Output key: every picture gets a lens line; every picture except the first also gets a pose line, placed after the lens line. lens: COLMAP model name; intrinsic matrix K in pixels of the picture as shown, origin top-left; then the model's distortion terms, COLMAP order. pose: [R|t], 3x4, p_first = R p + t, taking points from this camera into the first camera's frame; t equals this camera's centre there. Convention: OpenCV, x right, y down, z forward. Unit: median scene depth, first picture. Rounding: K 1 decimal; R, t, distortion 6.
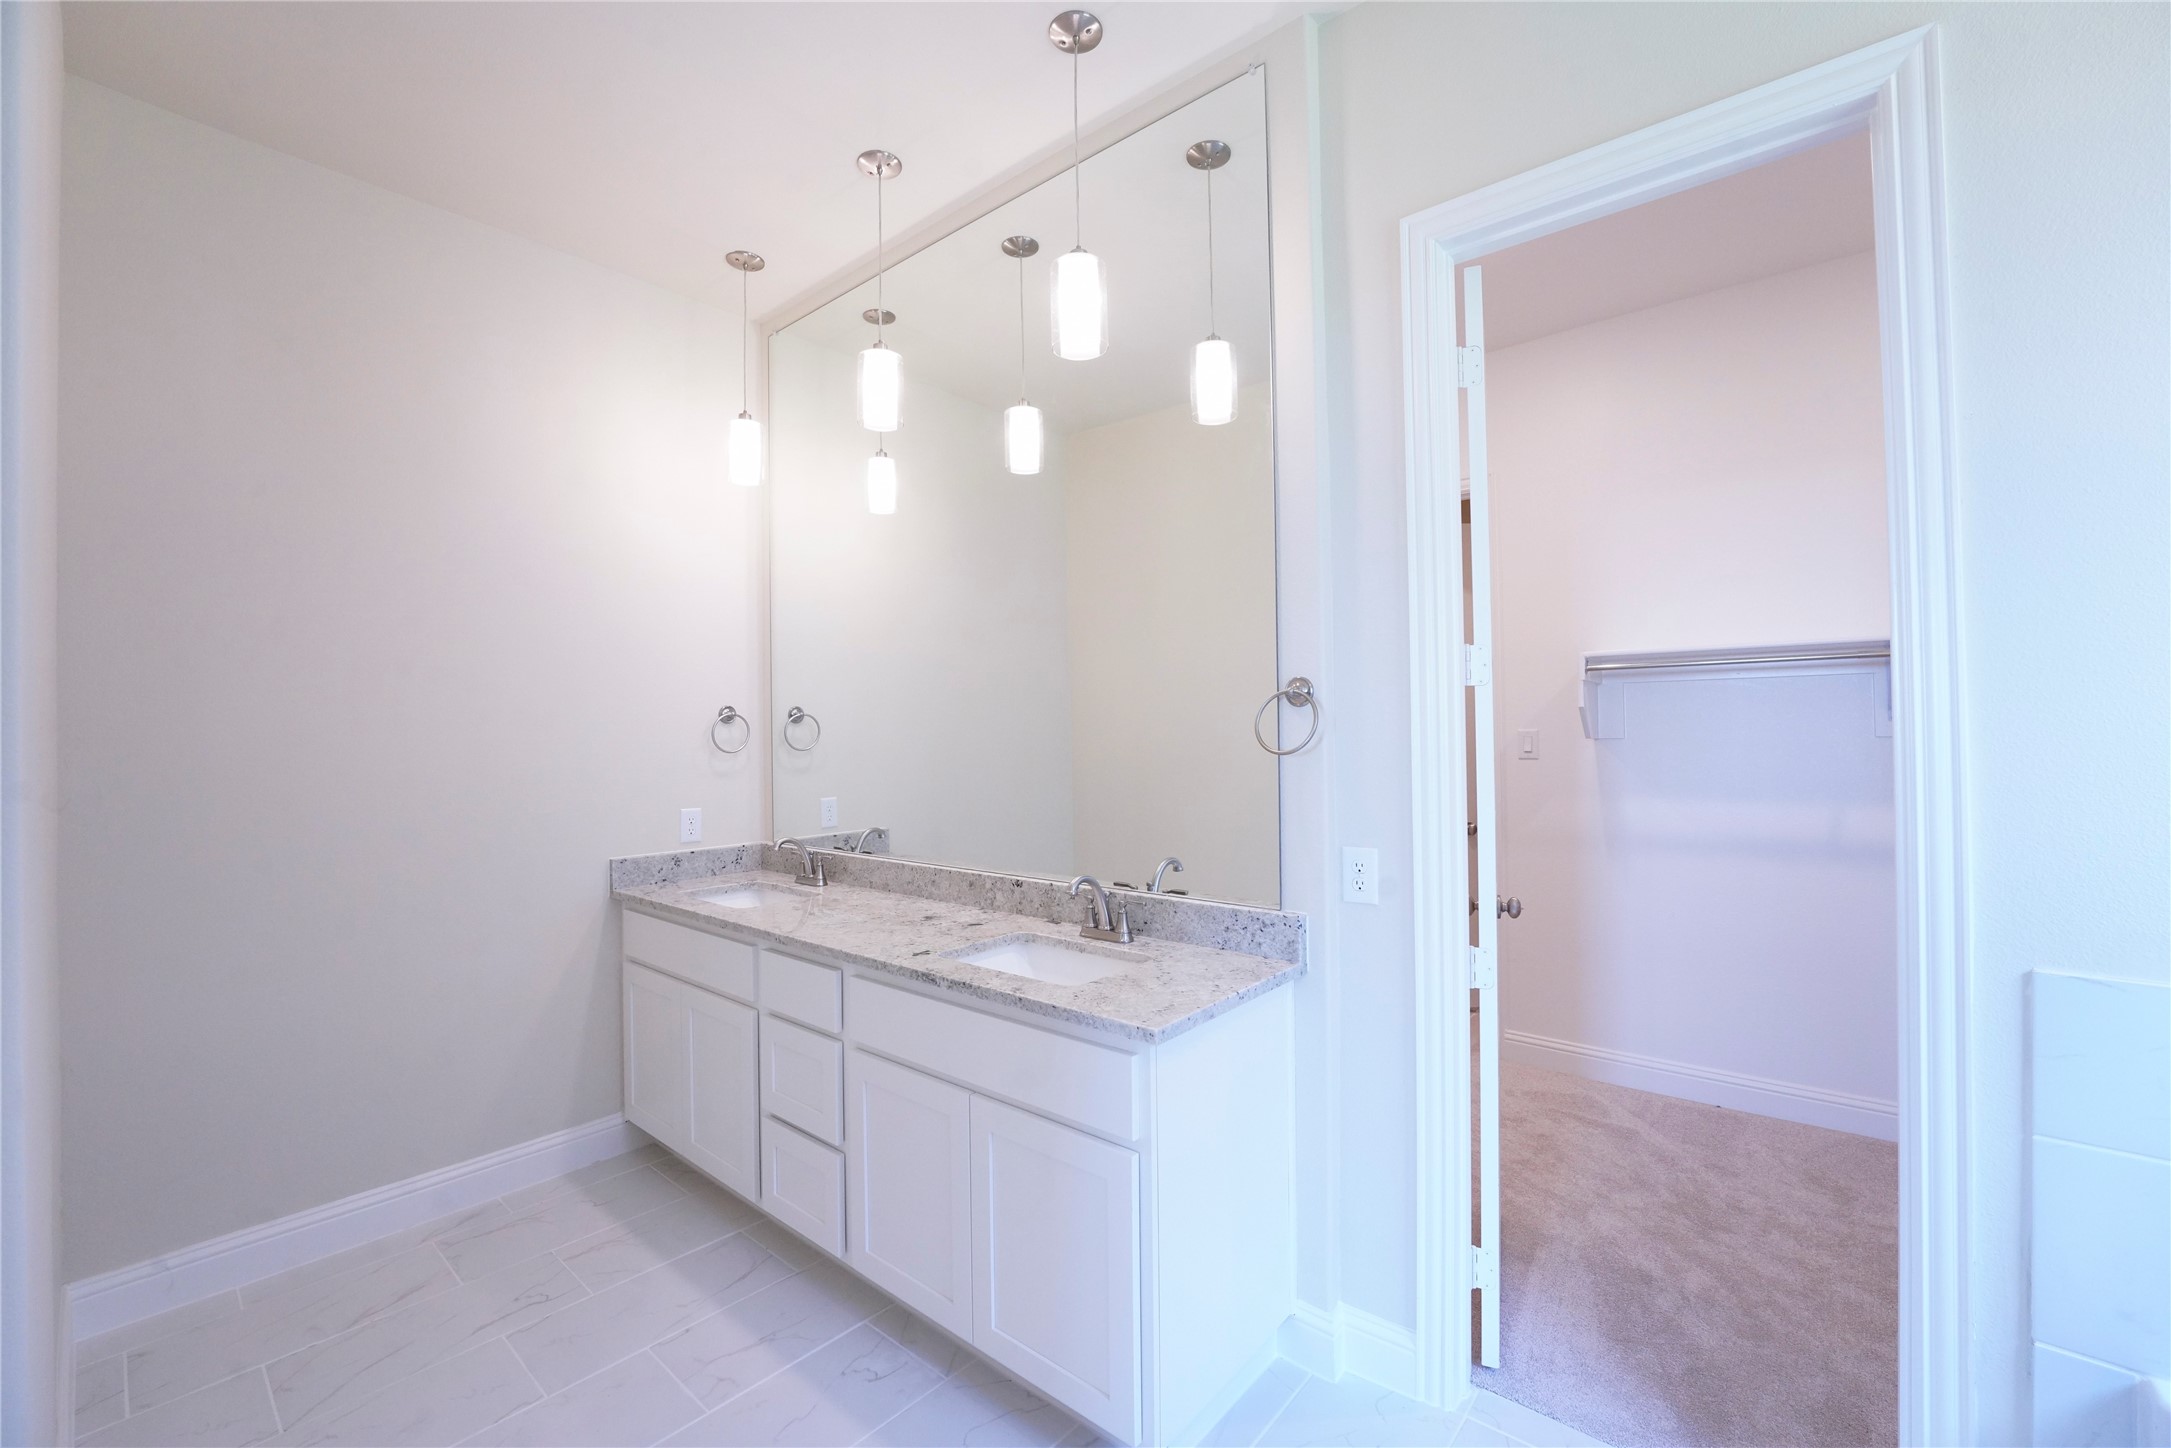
lens RADIAL K [[878.2, 0, 1085.1], [0, 878.2, 721.6], [0, 0, 1]] dist [-0.029387, 0.003995]
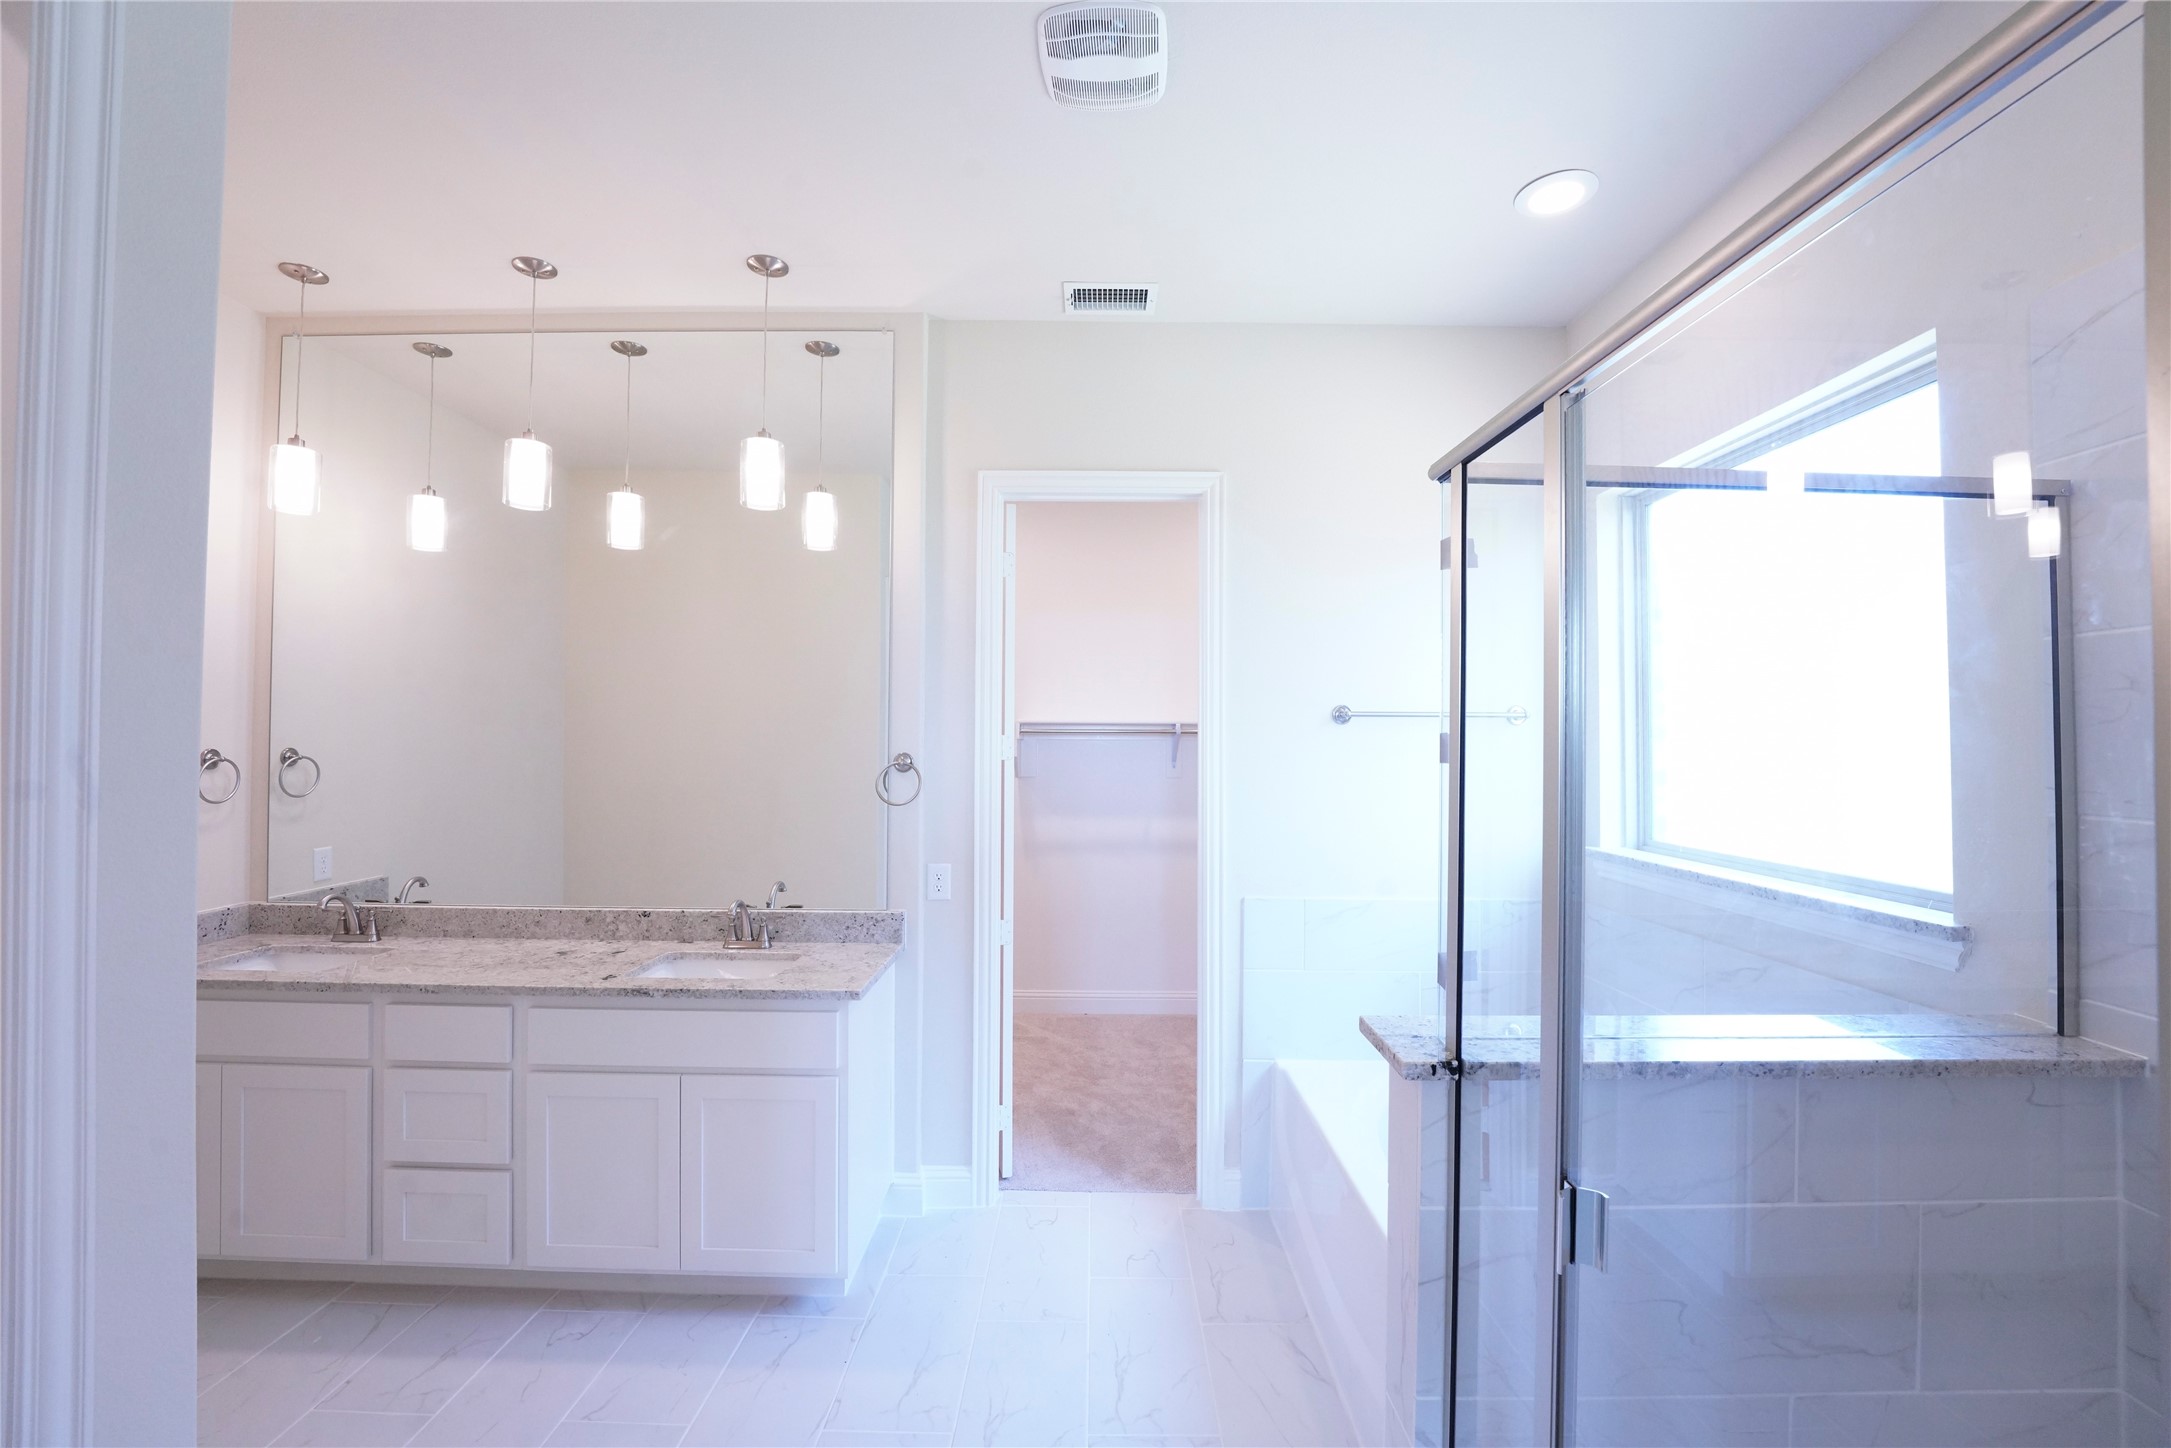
lens RADIAL K [[878.2, 0, 1082.8], [0, 878.2, 721.9], [0, 0, 1]] dist [-0.029387, 0.003995]
pose [[0.769908, 0.030550, 0.637423, -0.441109], [-0.023062, 0.999533, -0.020049, -0.074530], [-0.637738, 0.000736, 0.770253, -0.323506]]
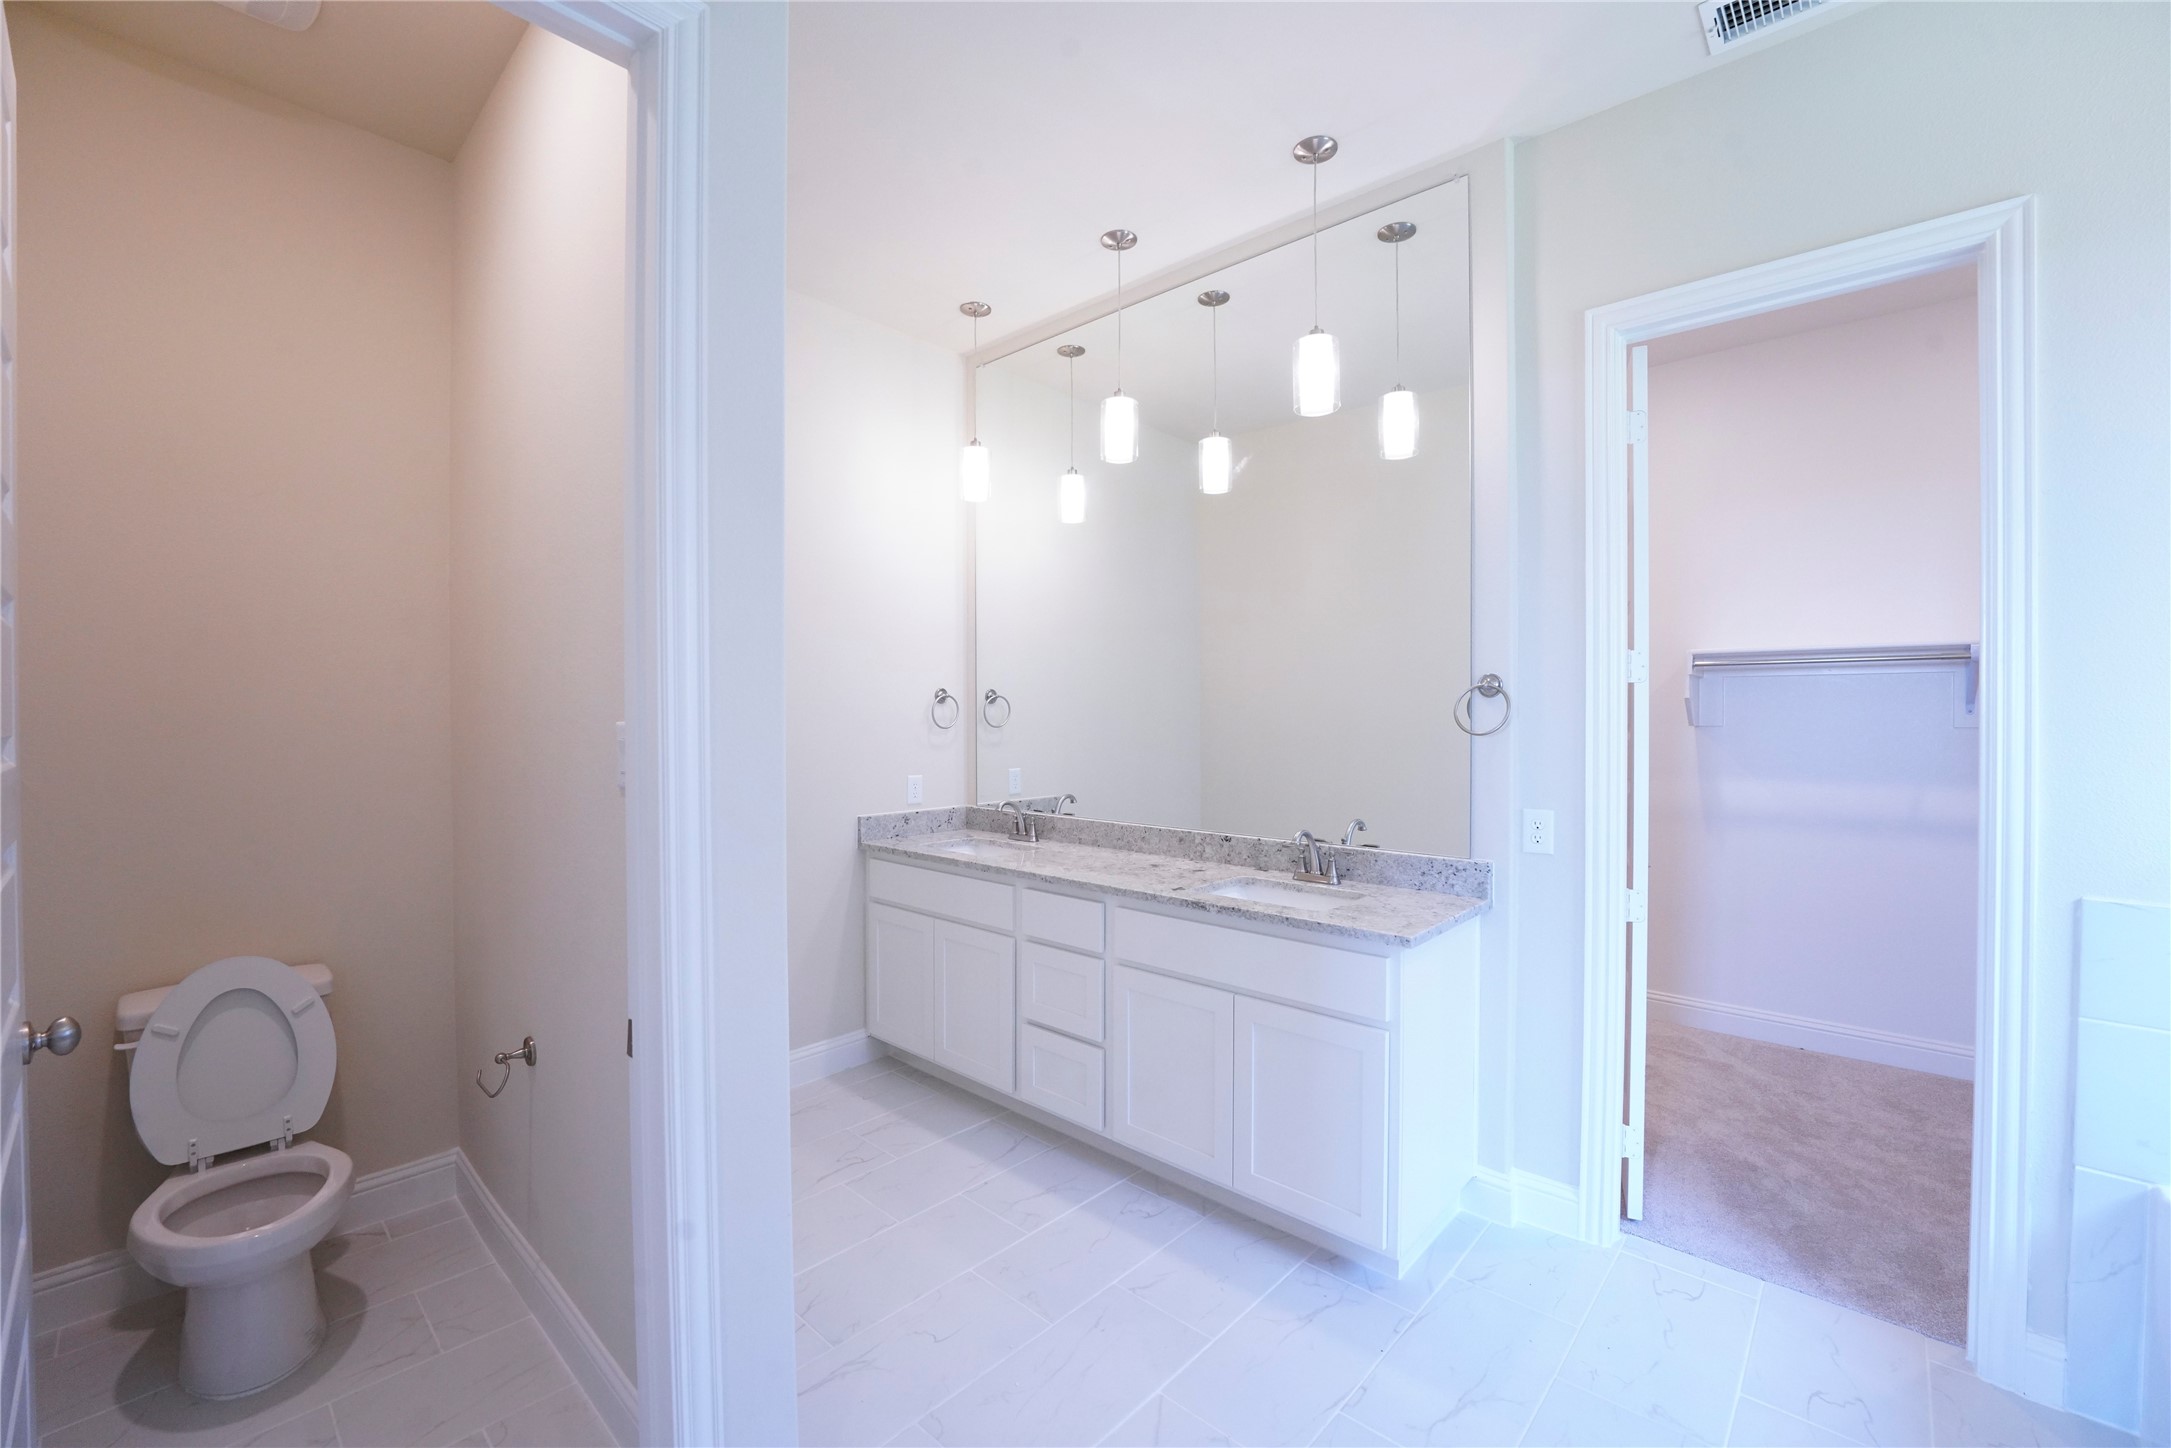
lens RADIAL K [[878.2, 0, 1086.5], [0, 878.2, 719.5], [0, 0, 1]] dist [-0.029387, 0.003995]
pose [[0.999171, 0.012903, -0.038610, -0.263694], [-0.012133, 0.999724, 0.020111, -0.003313], [0.038859, -0.019626, 0.999052, -0.253850]]
